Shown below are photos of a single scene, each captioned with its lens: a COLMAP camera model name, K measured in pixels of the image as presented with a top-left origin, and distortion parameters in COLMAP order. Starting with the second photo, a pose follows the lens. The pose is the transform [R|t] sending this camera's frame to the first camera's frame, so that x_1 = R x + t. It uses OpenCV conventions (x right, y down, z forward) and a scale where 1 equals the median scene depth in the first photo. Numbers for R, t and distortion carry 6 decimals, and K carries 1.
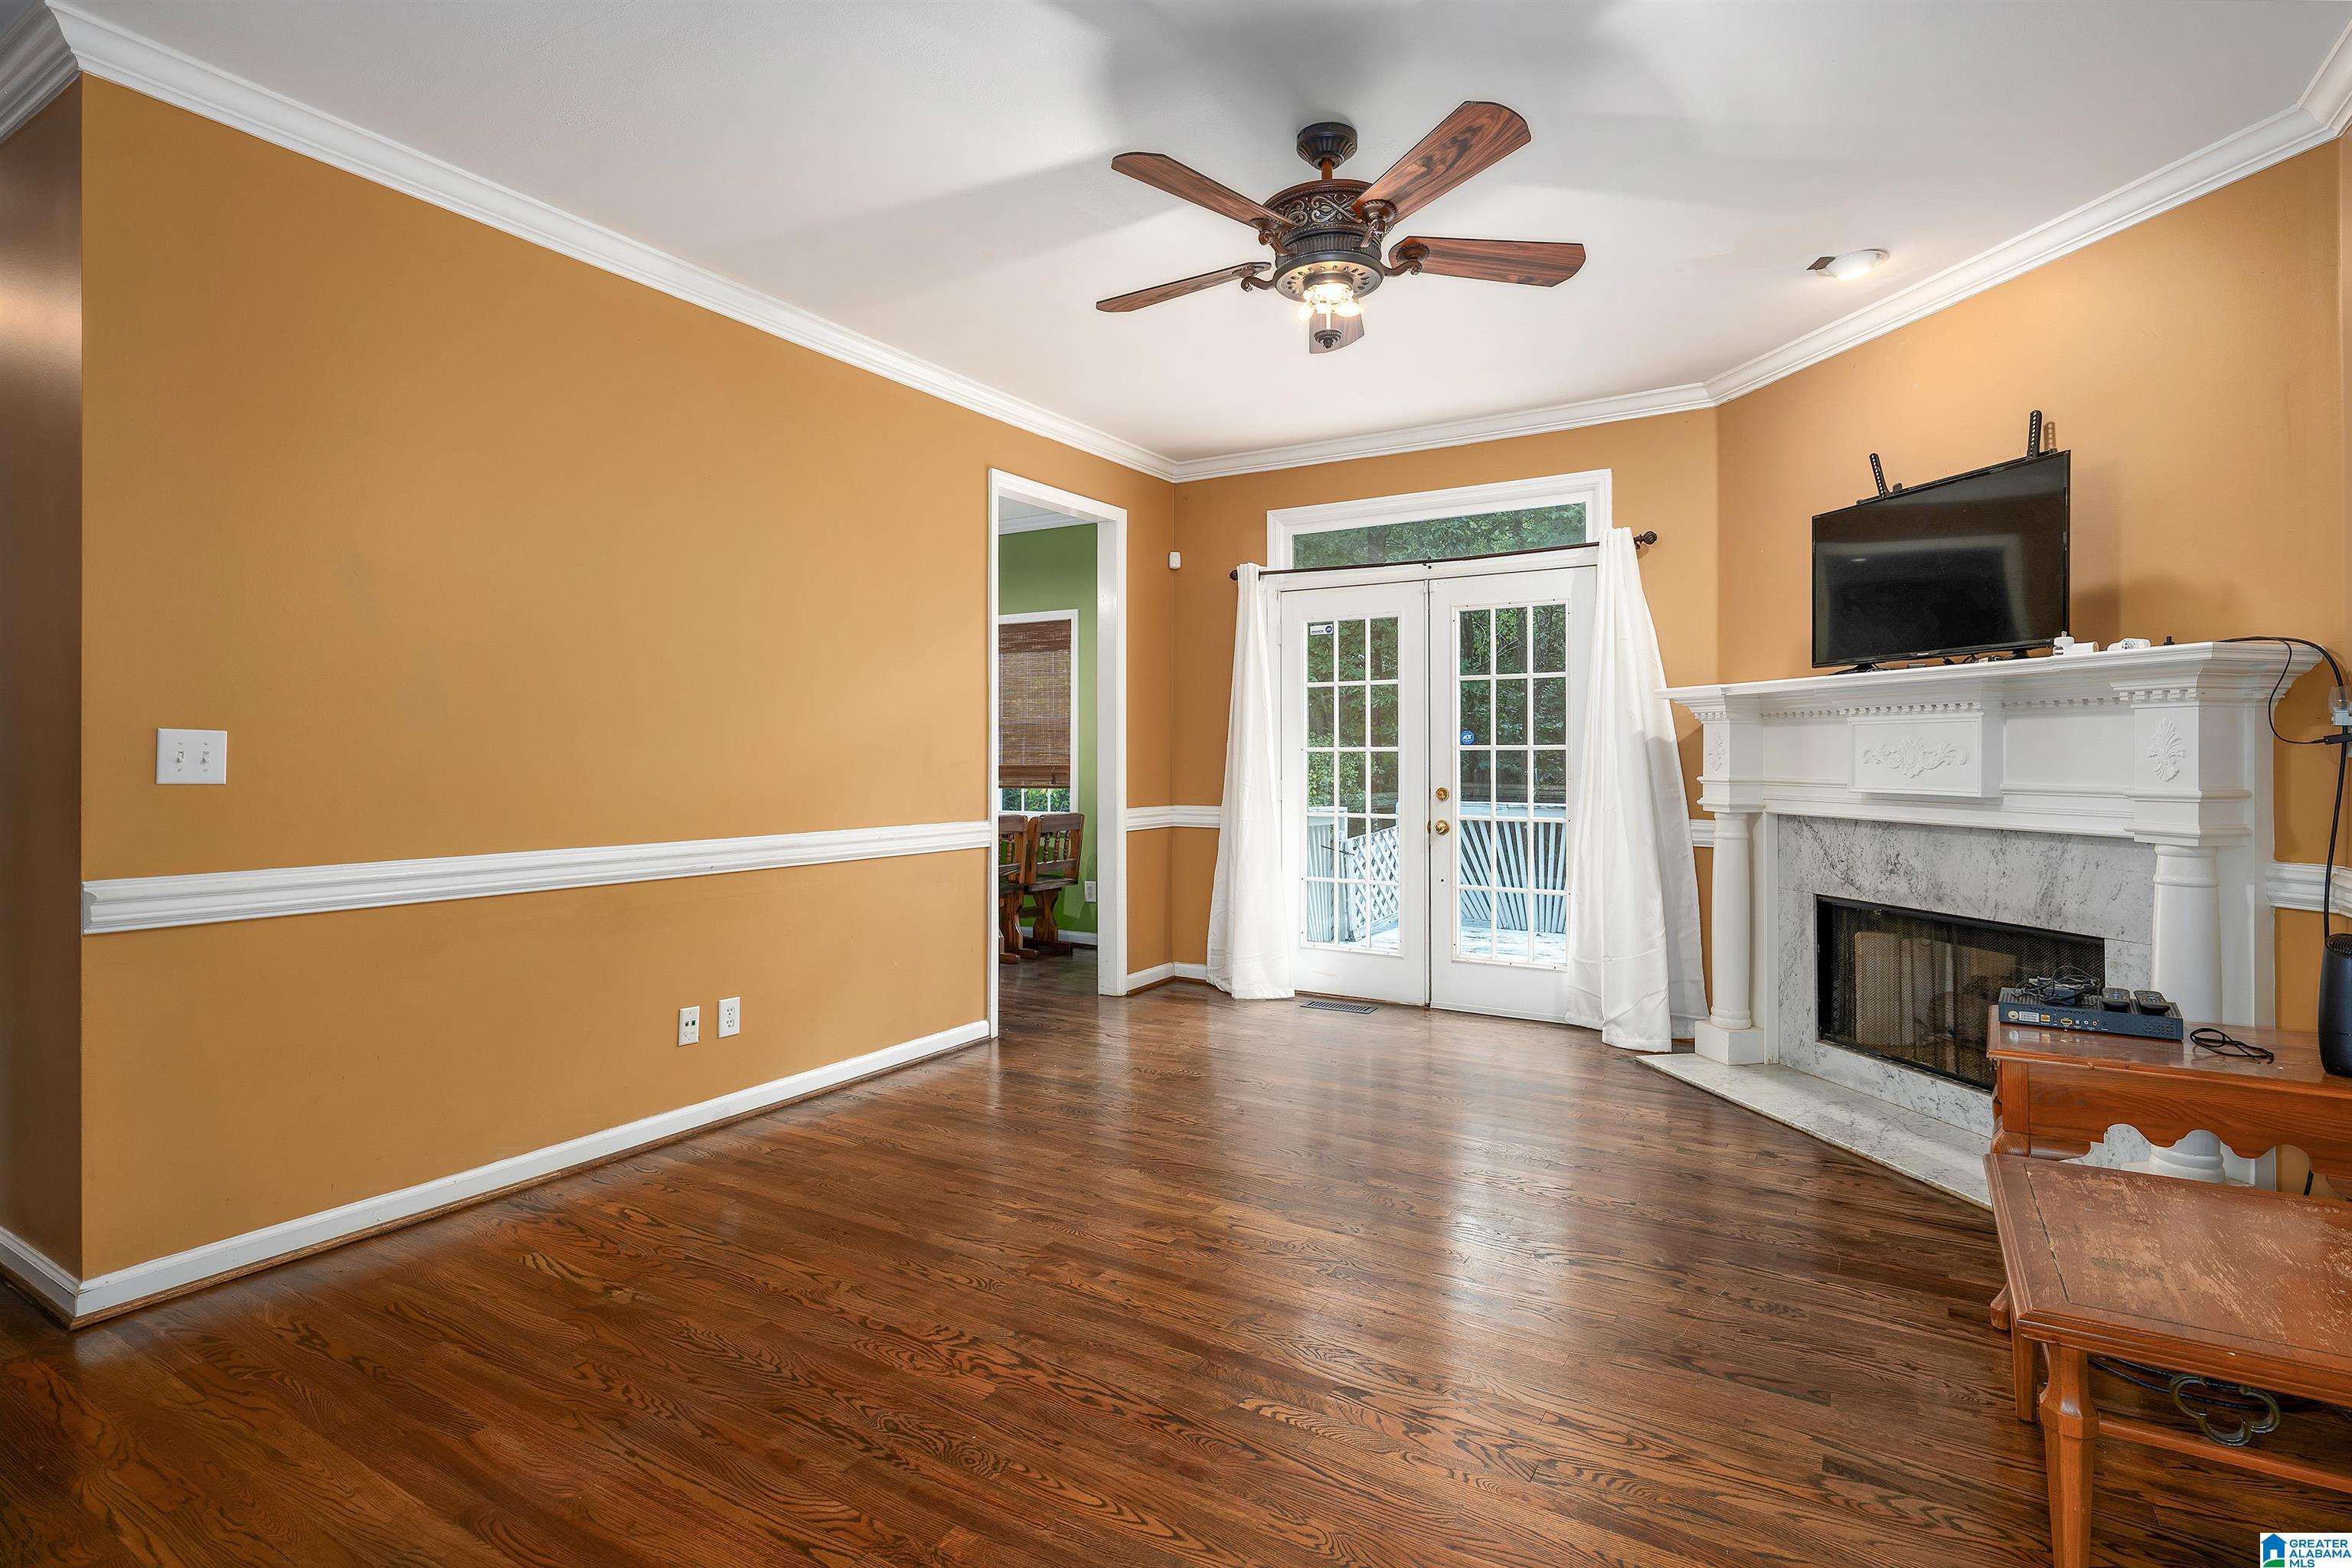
lens RADIAL K [[1152.2, 0, 1174.9], [0, 1152.2, 755.1], [0, 0, 1]] dist [0.004368, 0.000641]
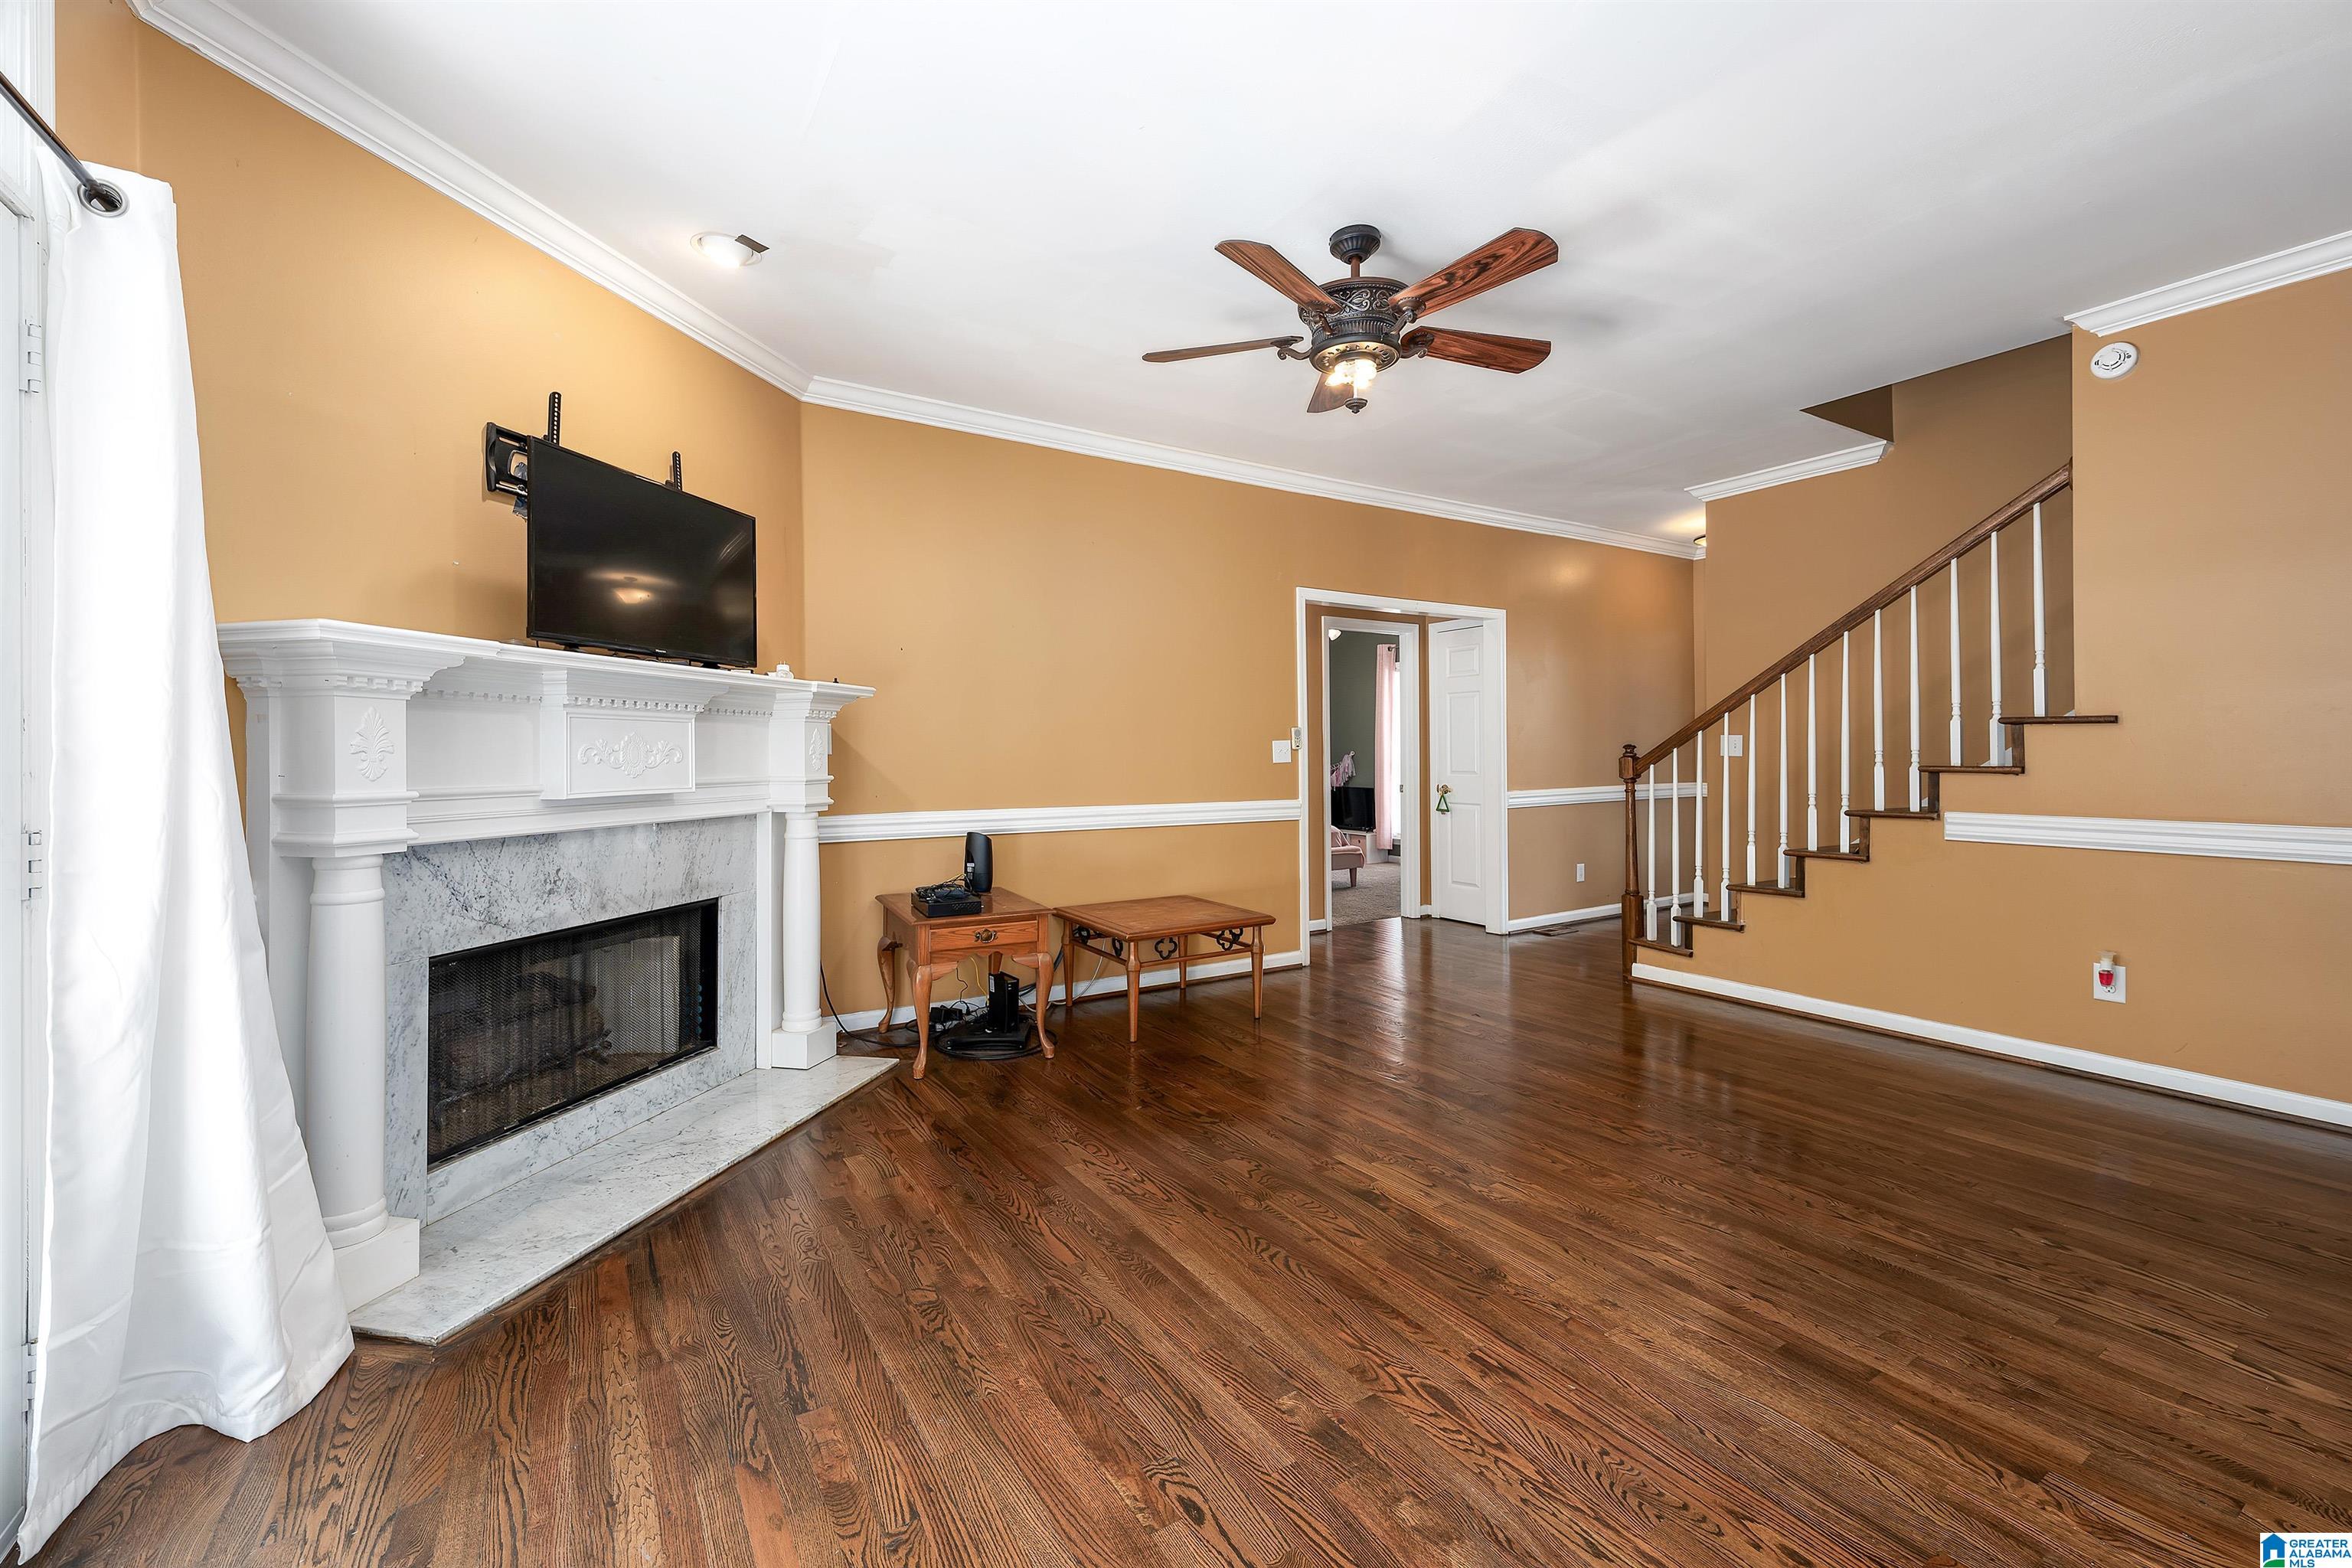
lens RADIAL K [[974.8, 0, 1169.3], [0, 974.8, 751.6], [0, 0, 1]] dist [0.000345, 0.000529]
pose [[-0.893559, 0.005373, 0.448914, -0.088335], [0.005246, 0.999985, -0.001527, 0.001245], [-0.448916, 0.000991, -0.893574, 1.194117]]
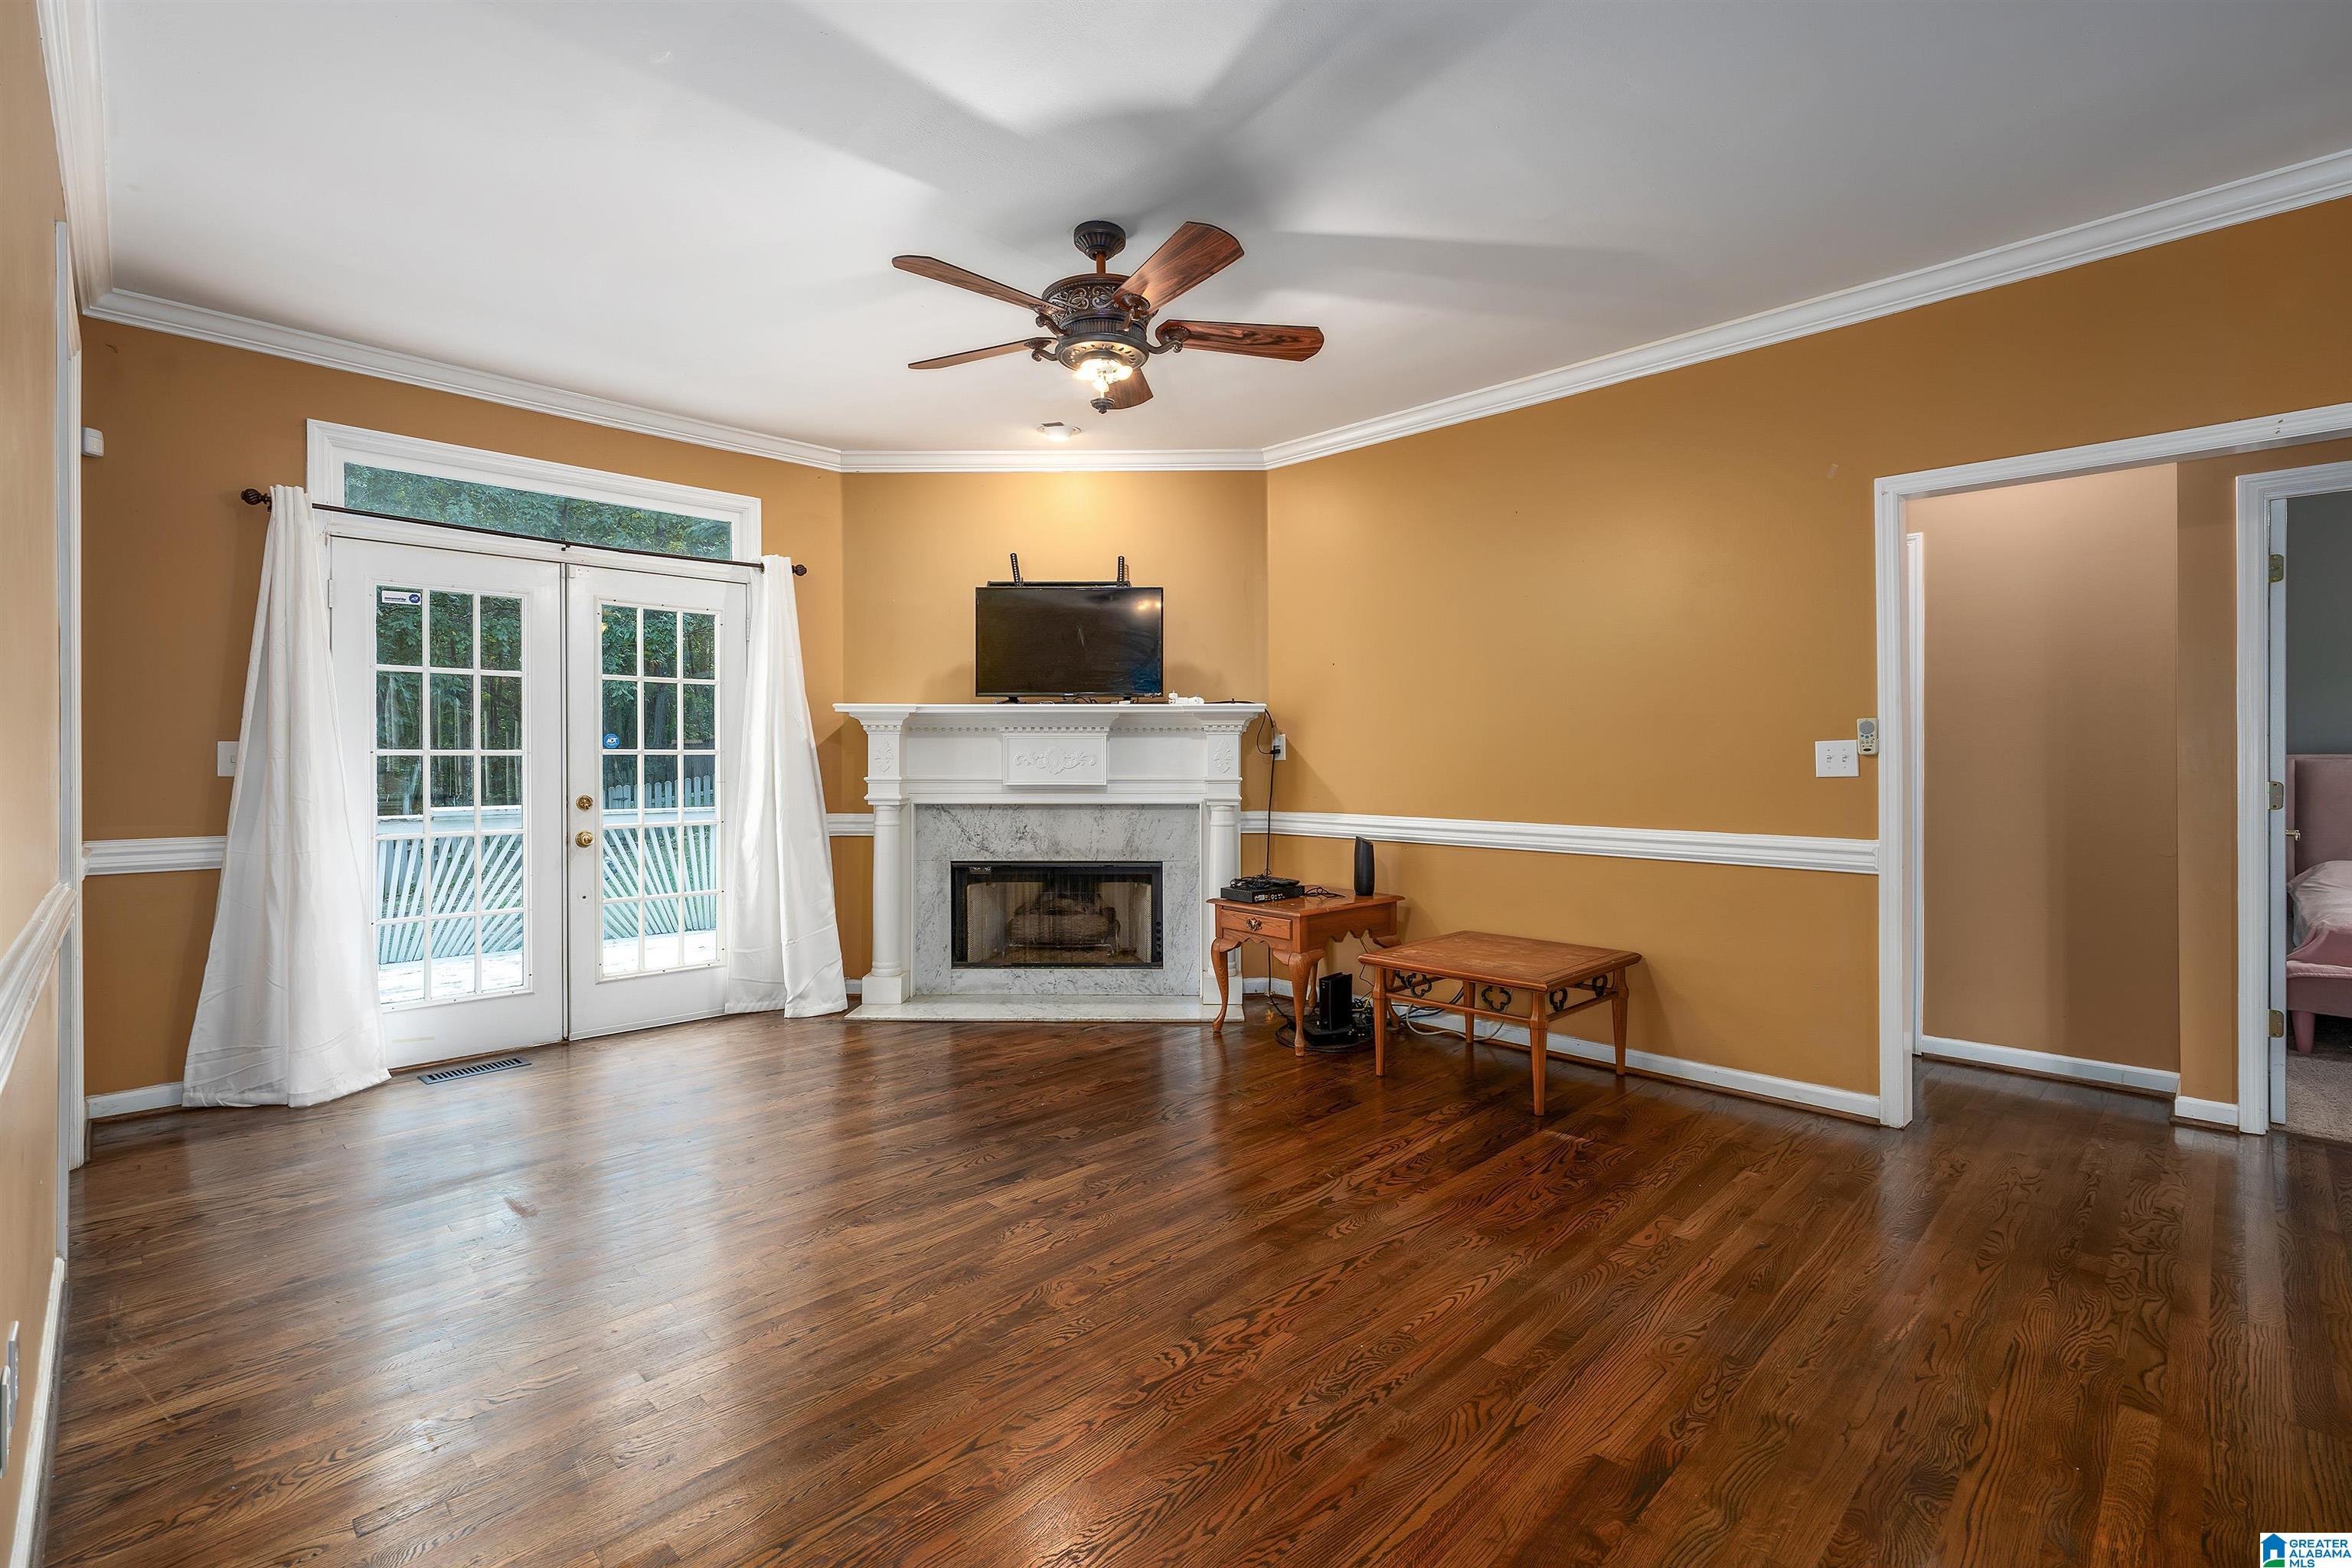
lens RADIAL K [[1050.0, 0, 1181.1], [0, 1050.0, 765.6], [0, 0, 1]] dist [0.000927, 0.000079]
pose [[0.241968, -0.004610, 0.970273, -0.529605], [0.000850, 0.999989, 0.004539, 0.001465], [-0.970284, -0.000273, 0.241969, 0.394120]]
